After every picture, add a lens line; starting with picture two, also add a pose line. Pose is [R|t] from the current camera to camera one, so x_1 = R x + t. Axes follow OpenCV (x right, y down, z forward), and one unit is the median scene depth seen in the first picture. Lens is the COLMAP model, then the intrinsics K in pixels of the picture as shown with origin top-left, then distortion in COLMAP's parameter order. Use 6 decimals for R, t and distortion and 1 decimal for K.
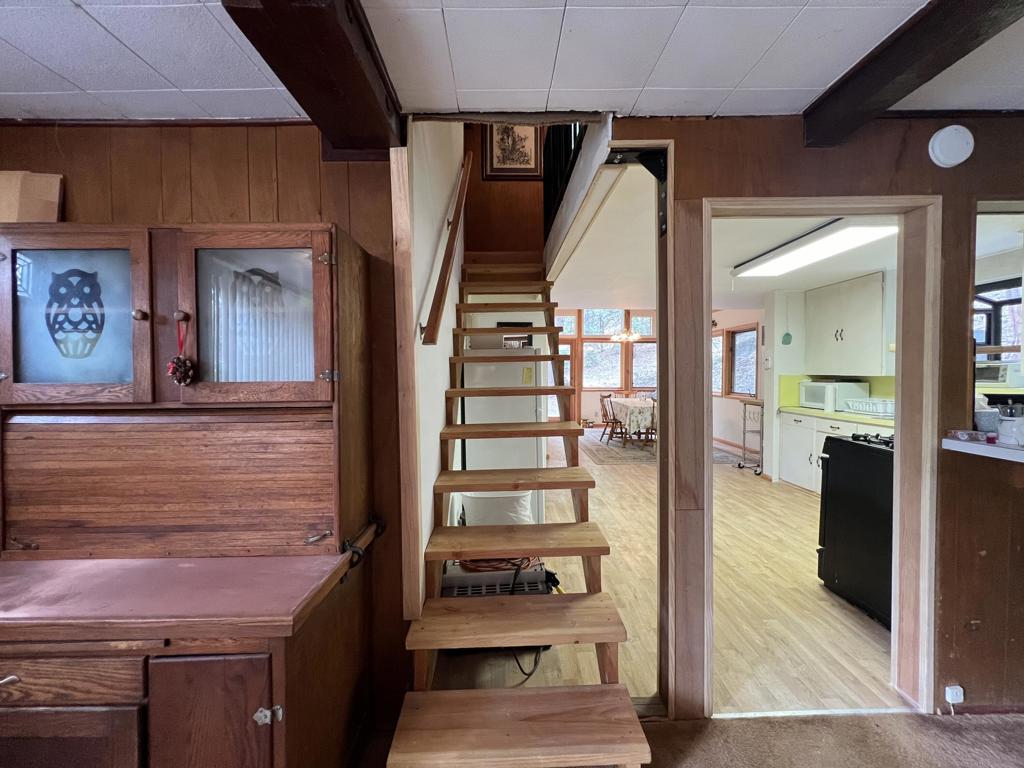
lens RADIAL K [[409.6, 0, 512.4], [0, 409.6, 381.5], [0, 0, 1]] dist [-0.001505, 0.000510]
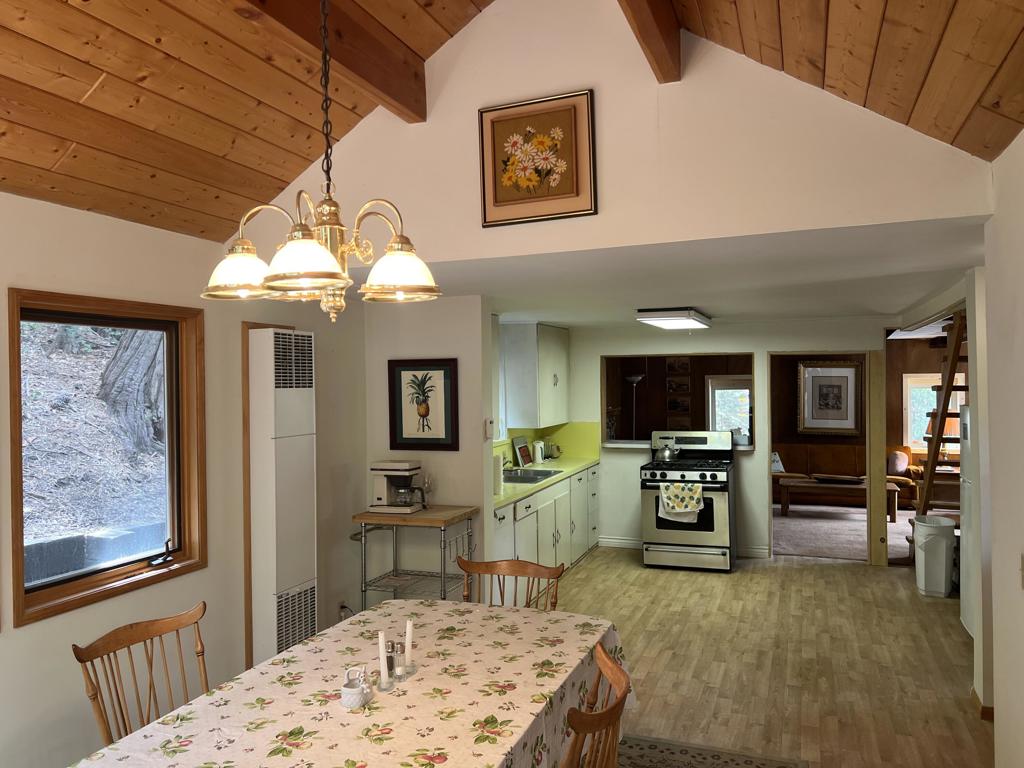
lens RADIAL K [[767.4, 0, 507.3], [0, 767.4, 385.7], [0, 0, 1]] dist [0.067676, -0.078058]
pose [[-0.924277, 0.013407, 0.381487, 0.453497], [0.025494, 0.999320, 0.026649, -0.263786], [-0.380870, 0.034357, -0.923990, 3.958069]]
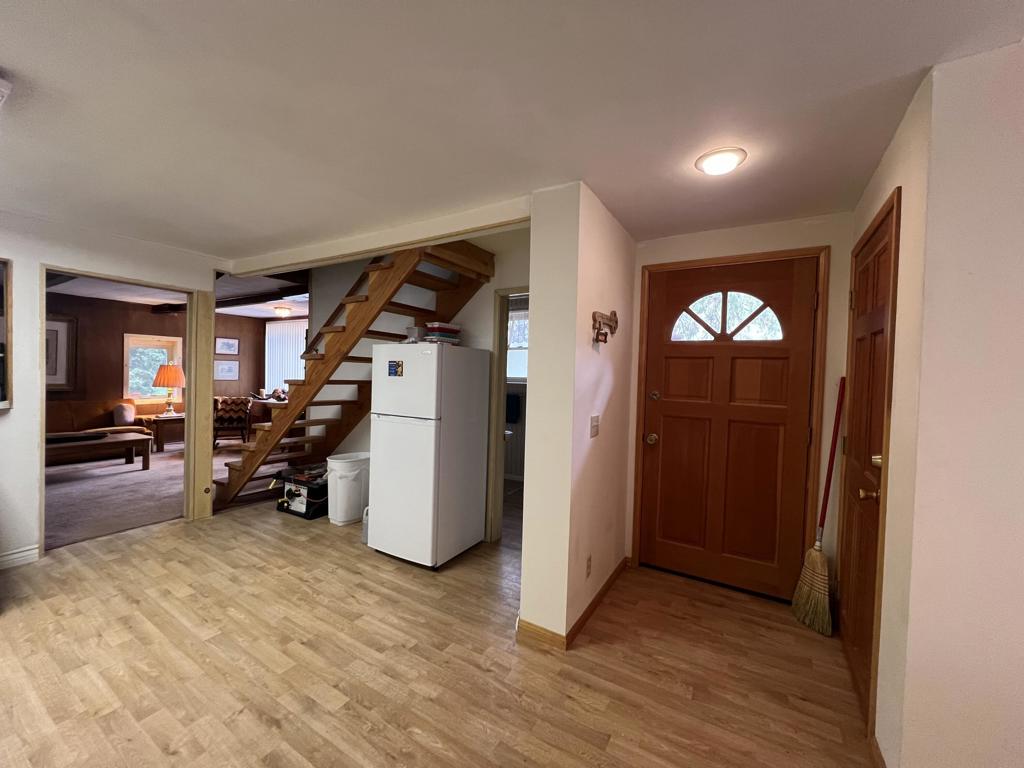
lens RADIAL K [[409.6, 0, 512.4], [0, 409.6, 381.5], [0, 0, 1]] dist [-0.001505, 0.000510]
pose [[-0.539533, 0.011355, -0.841888, 0.921416], [-0.046478, 0.997983, 0.043246, -0.074525], [0.840681, 0.062462, -0.537917, 2.416443]]
